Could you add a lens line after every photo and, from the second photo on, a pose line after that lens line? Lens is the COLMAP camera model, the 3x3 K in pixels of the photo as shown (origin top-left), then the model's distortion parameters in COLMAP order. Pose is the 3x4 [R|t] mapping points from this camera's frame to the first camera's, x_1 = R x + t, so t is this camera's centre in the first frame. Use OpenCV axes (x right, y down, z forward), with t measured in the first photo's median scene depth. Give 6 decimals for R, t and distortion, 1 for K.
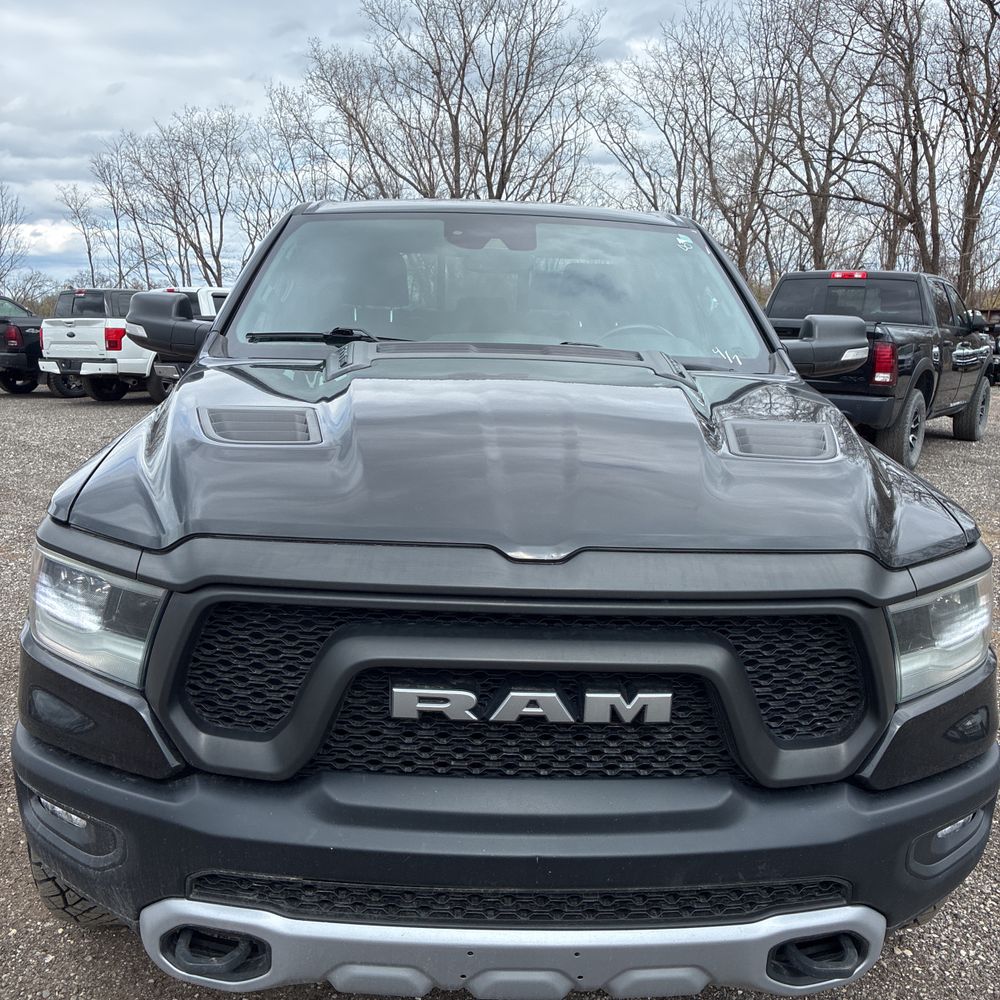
lens RADIAL K [[1027.0, 0, 475.9], [0, 1027.0, 494.3], [0, 0, 1]] dist [0.021865, 0.000000]
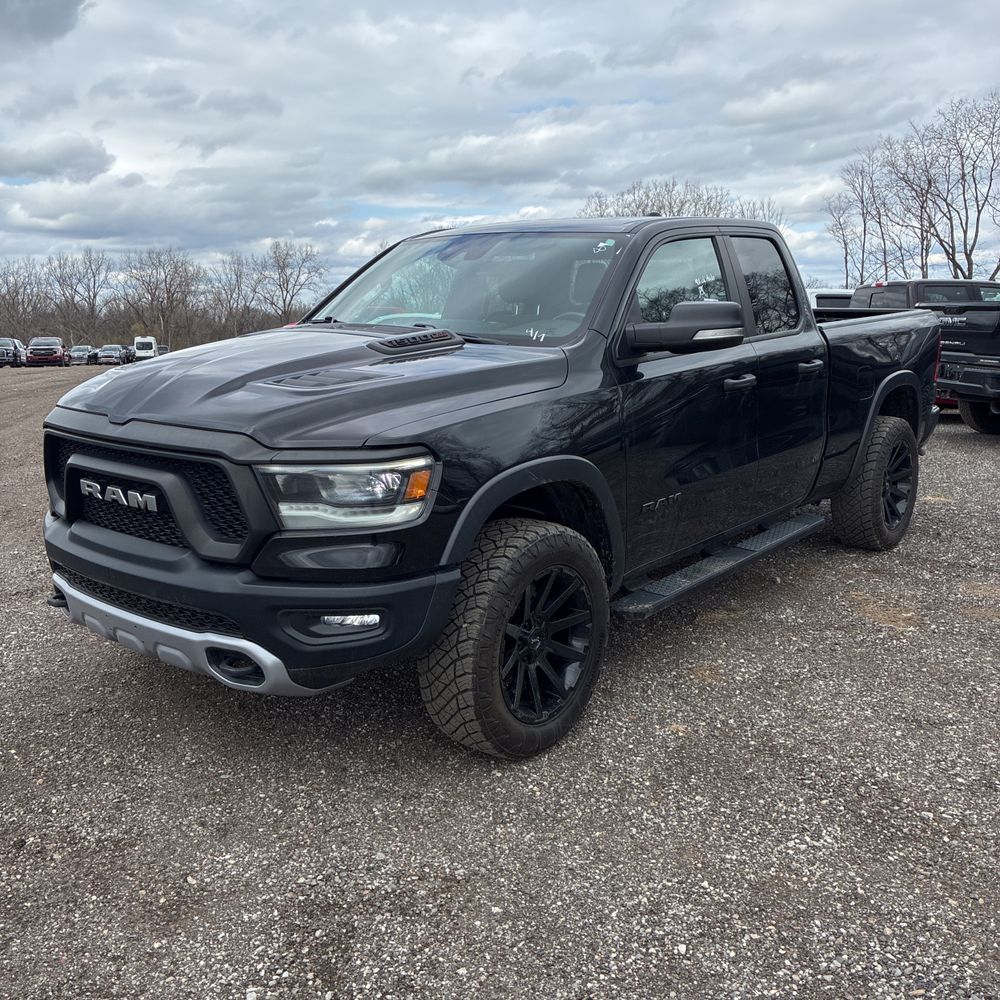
lens RADIAL K [[1027.0, 0, 493.9], [0, 1027.0, 498.8], [0, 0, 1]] dist [0.021865, 0.000000]
pose [[0.757759, 0.104913, -0.644046, 0.203736], [-0.104413, 0.993768, 0.039033, 0.005748], [0.644127, 0.037669, 0.763991, -0.008726]]
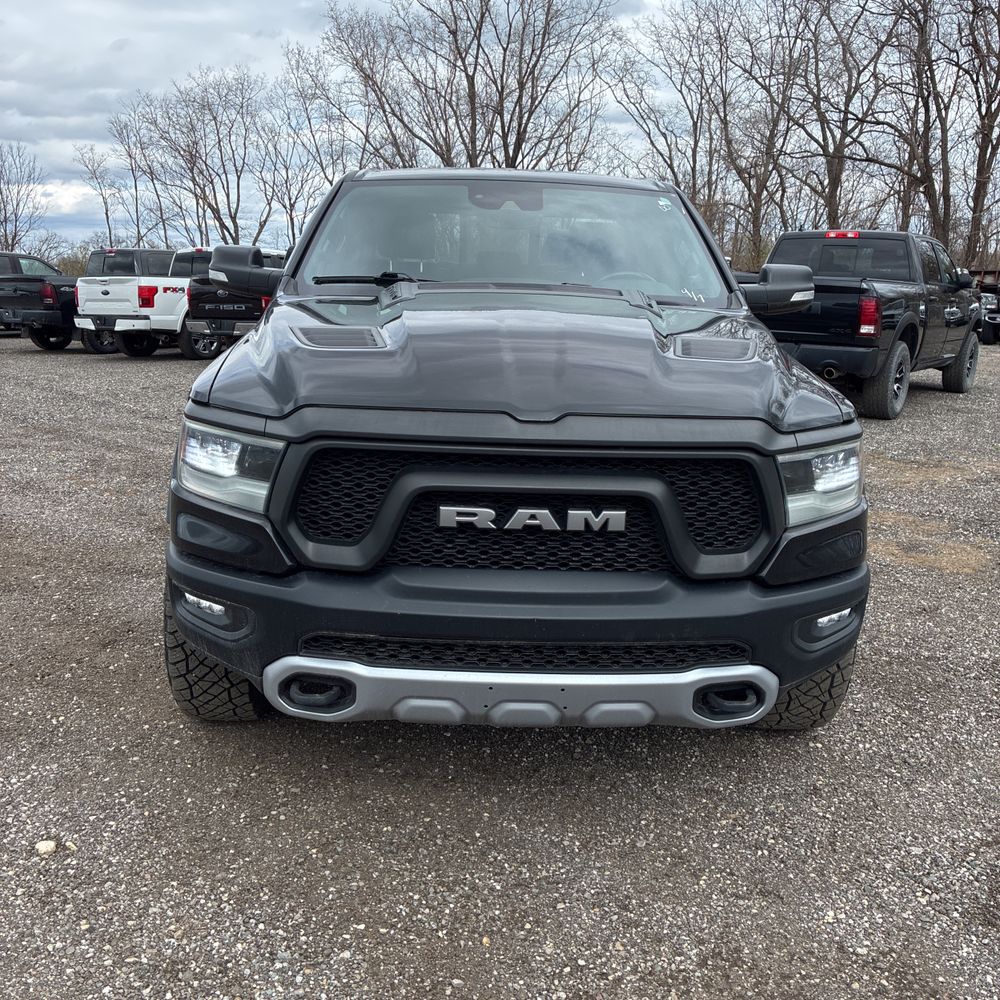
lens RADIAL K [[1027.0, 0, 485.8], [0, 1027.0, 493.8], [0, 0, 1]] dist [0.021865, 0.000000]
pose [[0.999985, 0.002042, -0.005001, -0.000632], [-0.001866, 0.999392, 0.034823, 0.012287], [0.005069, -0.034814, 0.999381, -0.051042]]
